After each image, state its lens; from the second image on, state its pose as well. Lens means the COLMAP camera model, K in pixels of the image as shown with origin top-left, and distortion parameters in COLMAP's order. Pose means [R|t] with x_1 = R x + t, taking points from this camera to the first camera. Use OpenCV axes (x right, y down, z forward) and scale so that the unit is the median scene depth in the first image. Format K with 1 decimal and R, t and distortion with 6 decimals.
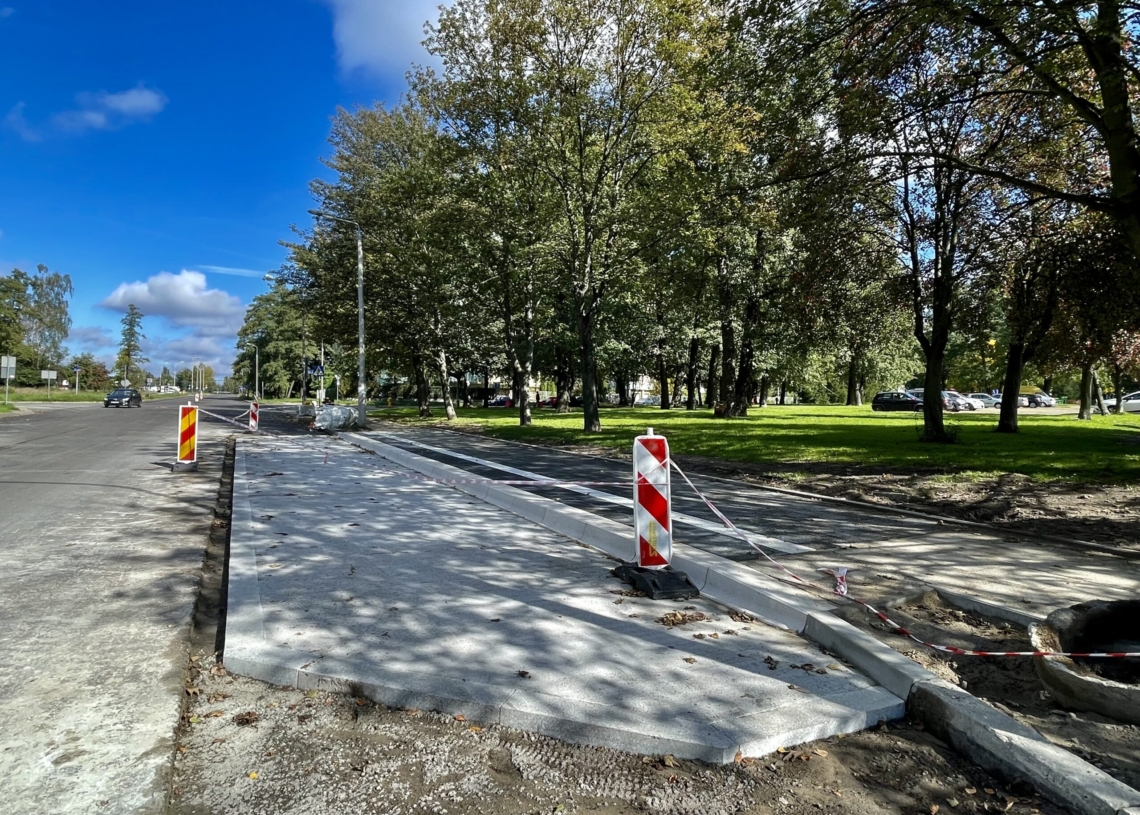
lens RADIAL K [[672.9, 0, 570.0], [0, 672.9, 407.5], [0, 0, 1]] dist [0.005579, 0.001494]
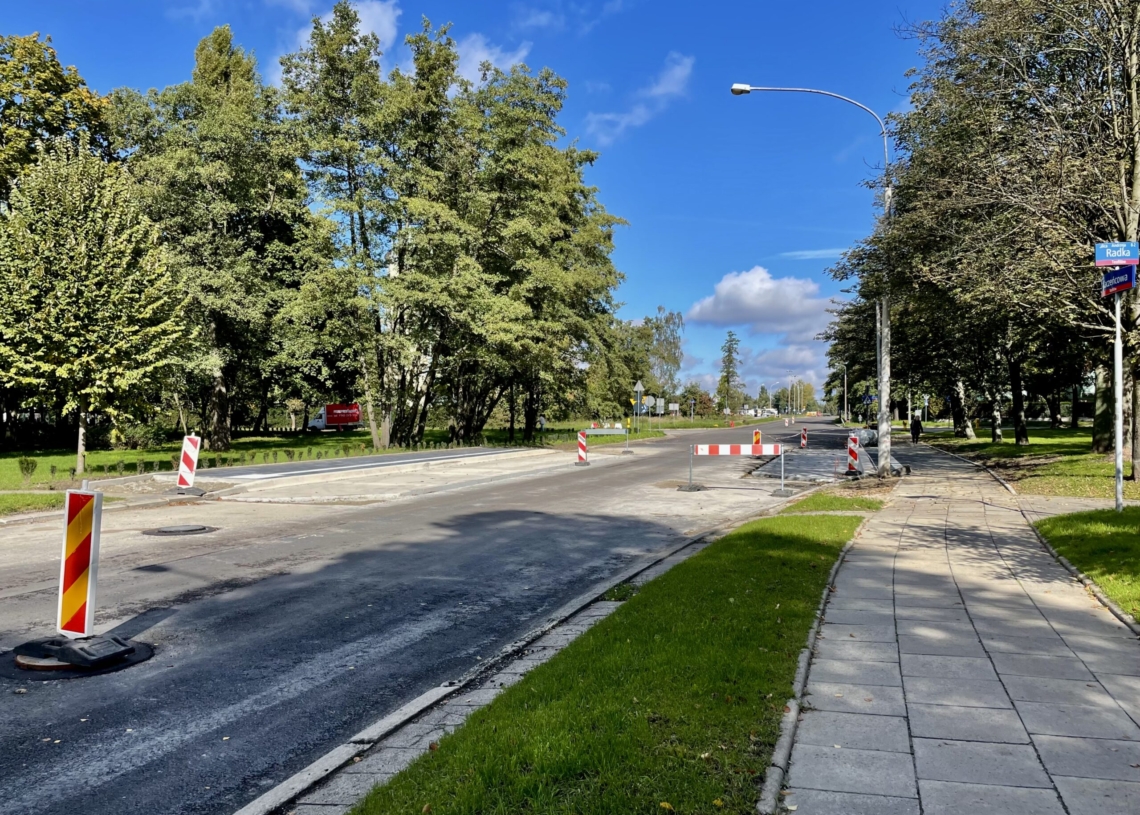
lens RADIAL K [[922.3, 0, 557.1], [0, 922.3, 416.9], [0, 0, 1]] dist [0.134453, -0.269031]
pose [[0.724304, -0.024927, -0.689030, 0.130175], [0.014949, 0.999679, -0.020452, 0.000544], [0.689318, 0.004513, 0.724445, -0.204334]]
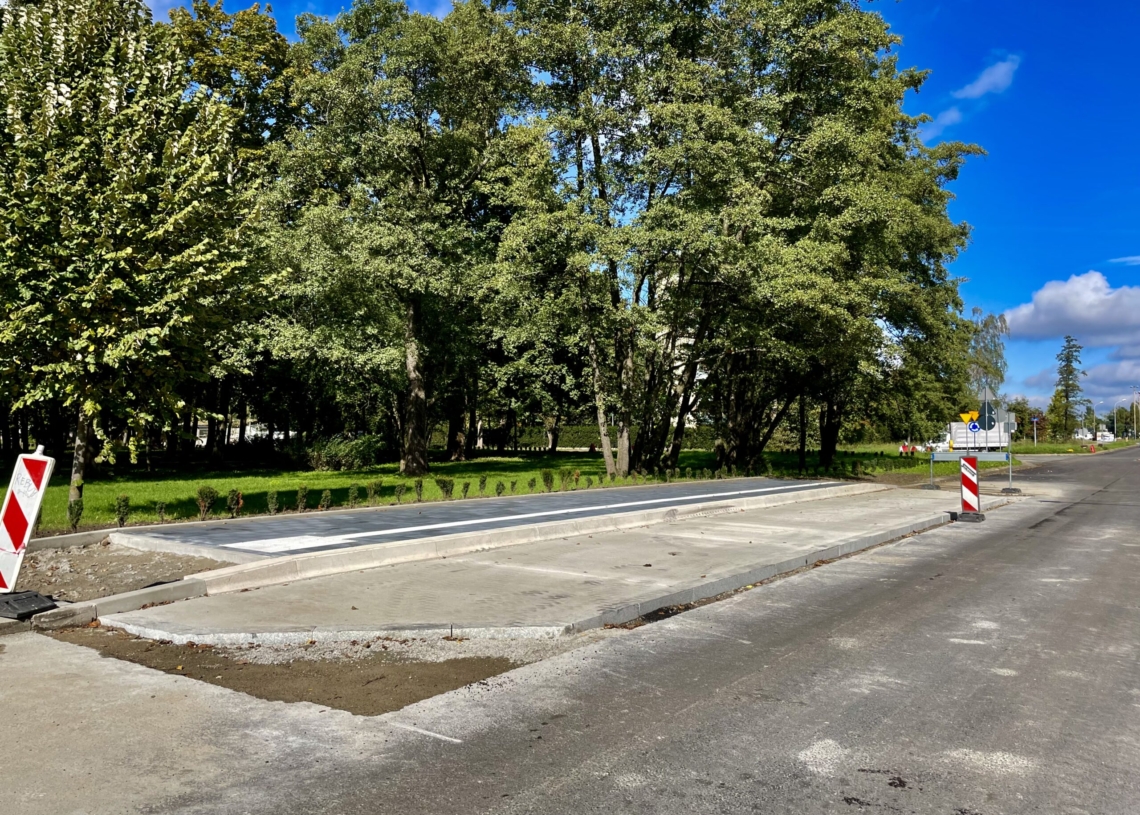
lens RADIAL K [[922.3, 0, 557.1], [0, 922.3, 416.9], [0, 0, 1]] dist [0.134453, -0.269031]
pose [[0.497237, -0.040874, -0.866651, 0.034515], [0.000786, 0.998910, -0.046661, 0.000033], [0.867614, 0.022521, 0.496728, -0.123382]]
